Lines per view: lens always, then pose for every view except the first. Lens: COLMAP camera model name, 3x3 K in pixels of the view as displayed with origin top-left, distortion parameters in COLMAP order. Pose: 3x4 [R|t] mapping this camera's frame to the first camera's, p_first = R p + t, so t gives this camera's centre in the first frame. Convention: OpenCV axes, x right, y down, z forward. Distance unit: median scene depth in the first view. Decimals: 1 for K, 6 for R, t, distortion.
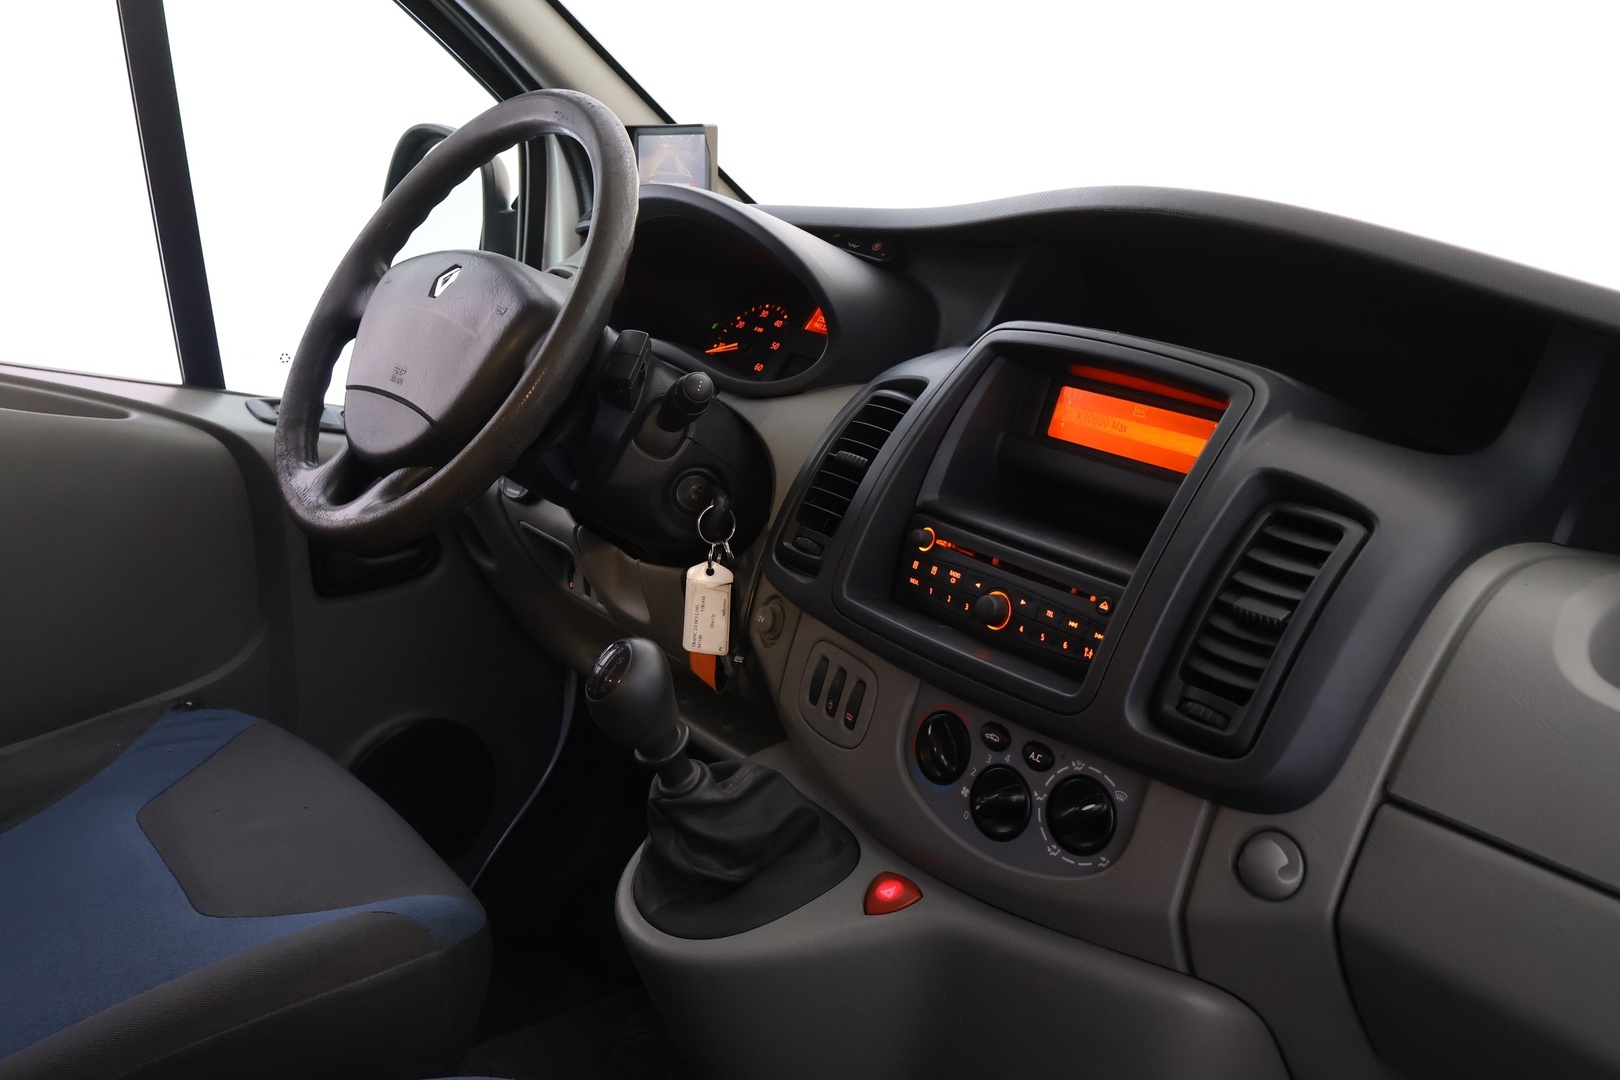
lens RADIAL K [[1476.2, 0, 810.0], [0, 1476.2, 540.0], [0, 0, 1]] dist [0.004943, -0.000242]
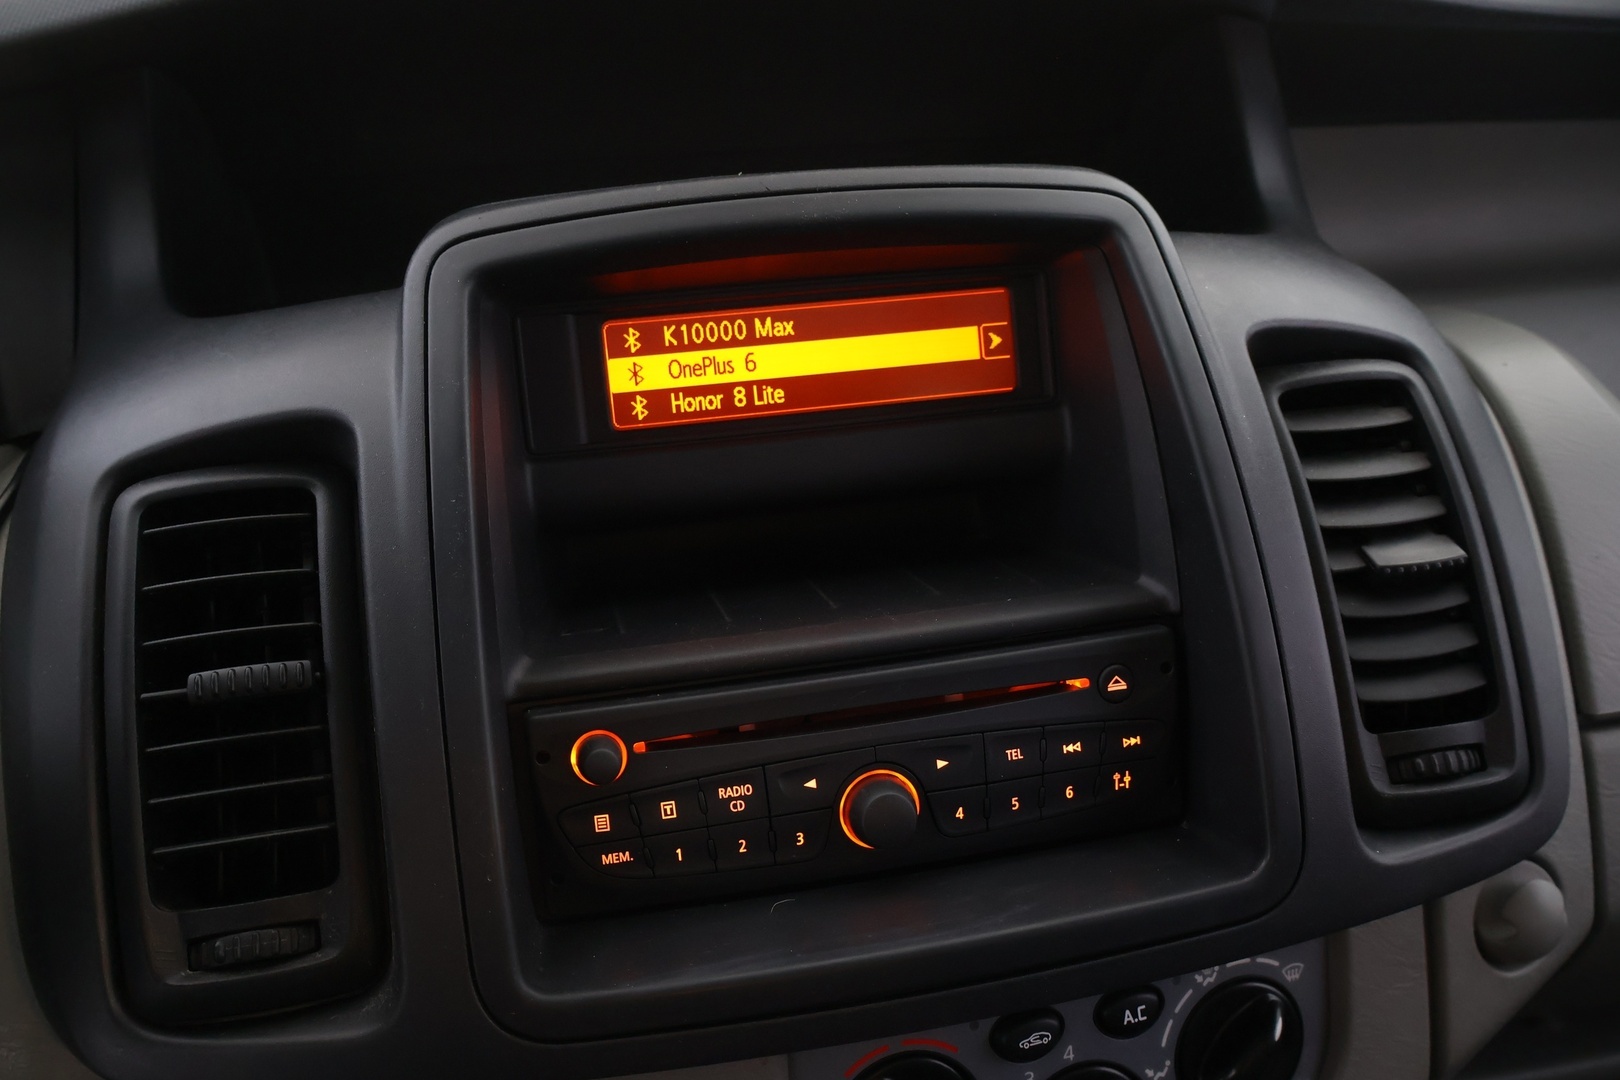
lens RADIAL K [[1369.9, 0, 810.0], [0, 1369.9, 540.0], [0, 0, 1]] dist [0.013859, -0.000297]
pose [[0.448519, -0.412589, 0.792844, -0.194511], [0.316018, 0.902982, 0.291130, -0.164818], [-0.836040, 0.119975, 0.535390, 0.797608]]
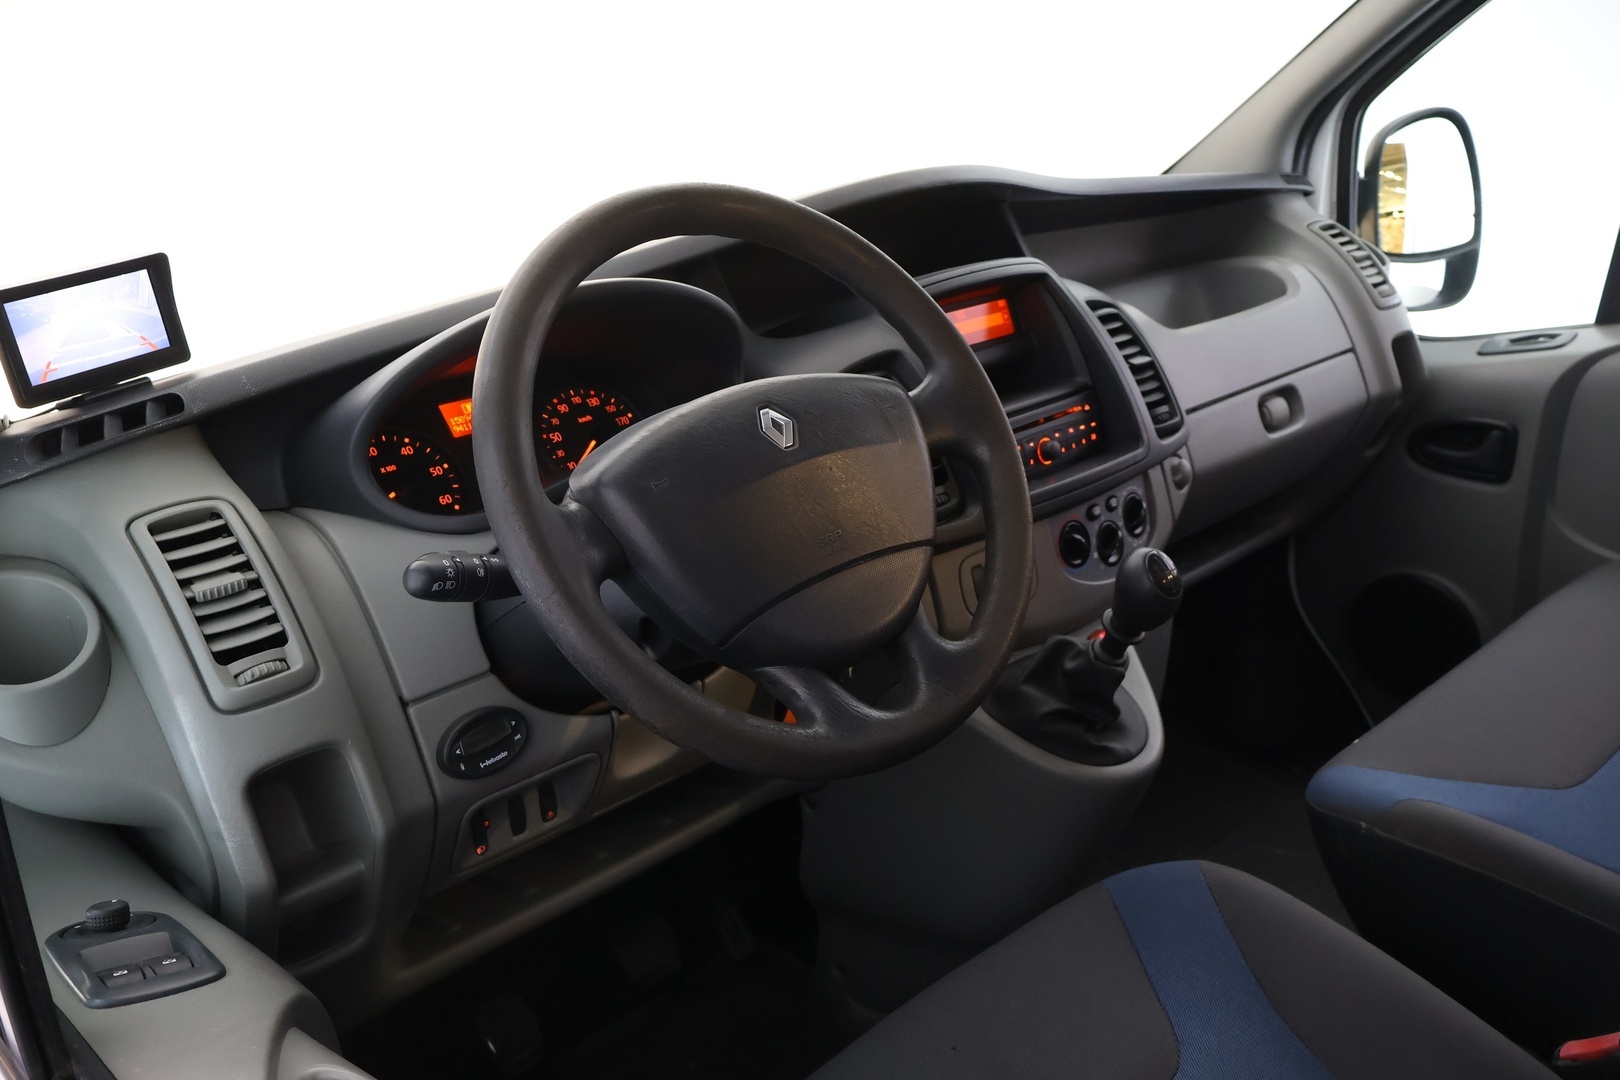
lens RADIAL K [[1358.6, 0, 809.9], [0, 1358.6, 577.8], [0, 0, 1]] dist [-0.003849, -0.000461]
pose [[-0.071526, -0.405395, 0.911339, -1.209646], [0.347040, 0.846478, 0.403780, -0.501876], [-0.935119, 0.345152, 0.080143, 1.189136]]
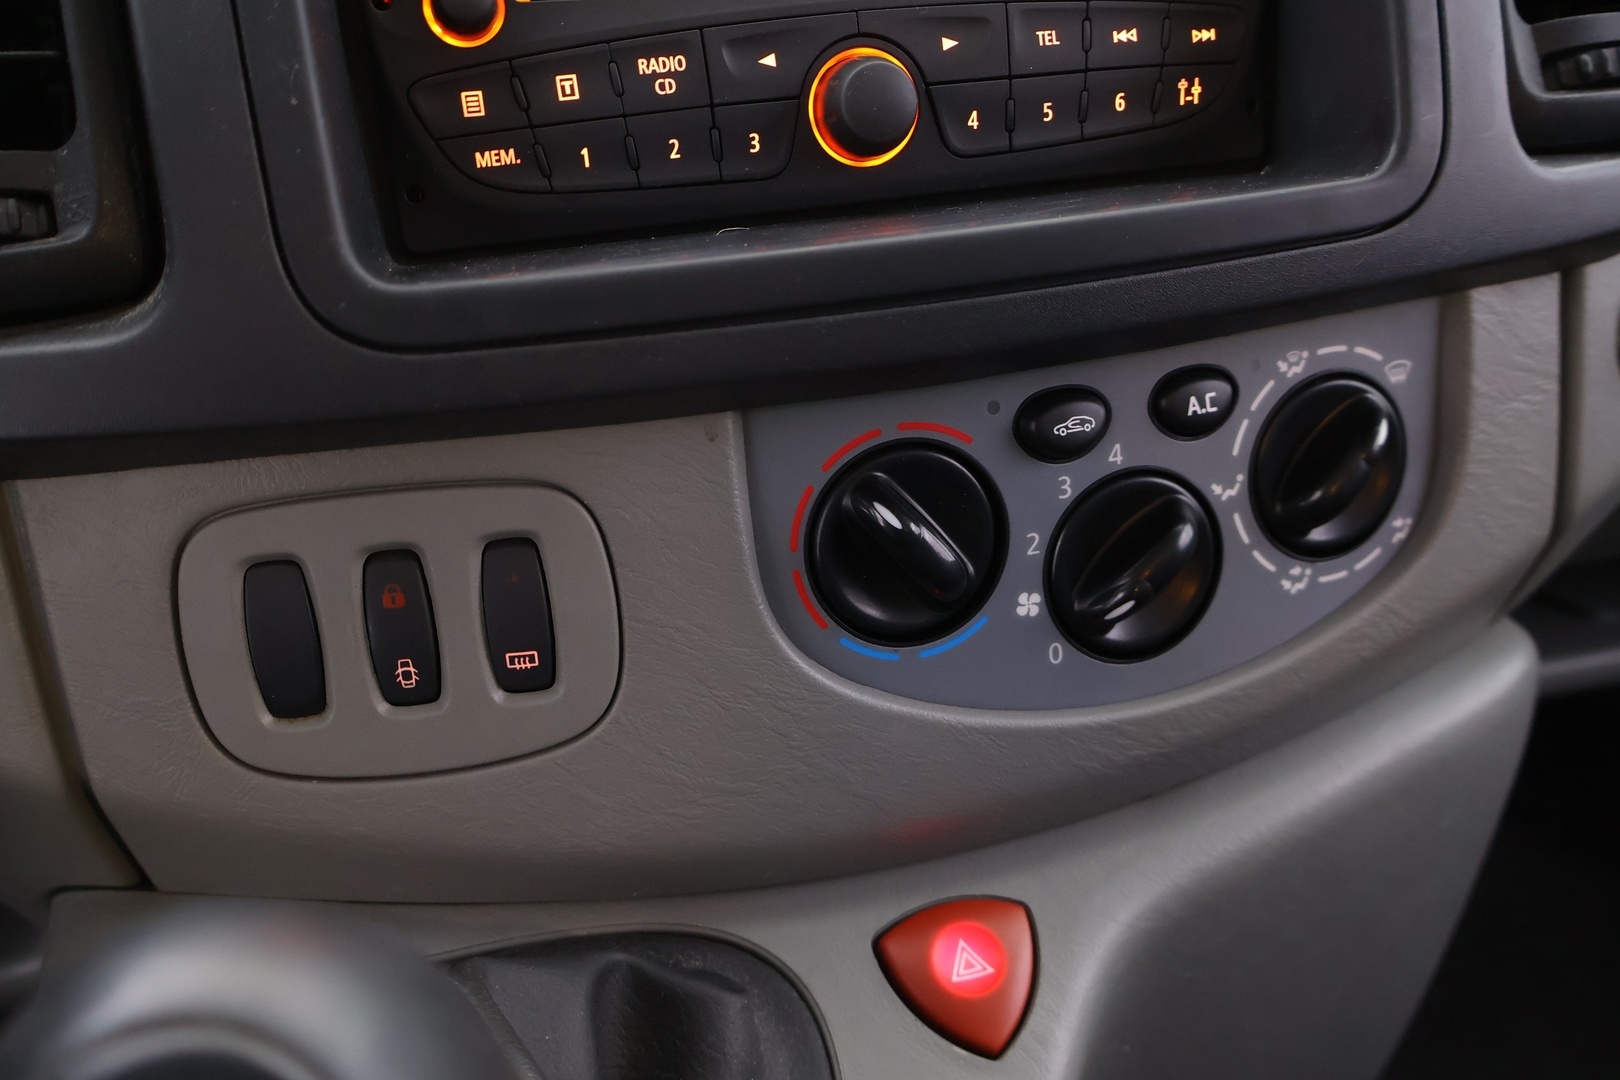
lens RADIAL K [[1355.5, 0, 810.0], [0, 1355.5, 540.0], [0, 0, 1]] dist [0.013371, 0.001983]
pose [[0.407594, -0.509459, 0.757838, -0.165744], [0.318466, 0.857105, 0.404909, 0.003278], [-0.855831, 0.076307, 0.511596, 0.882487]]
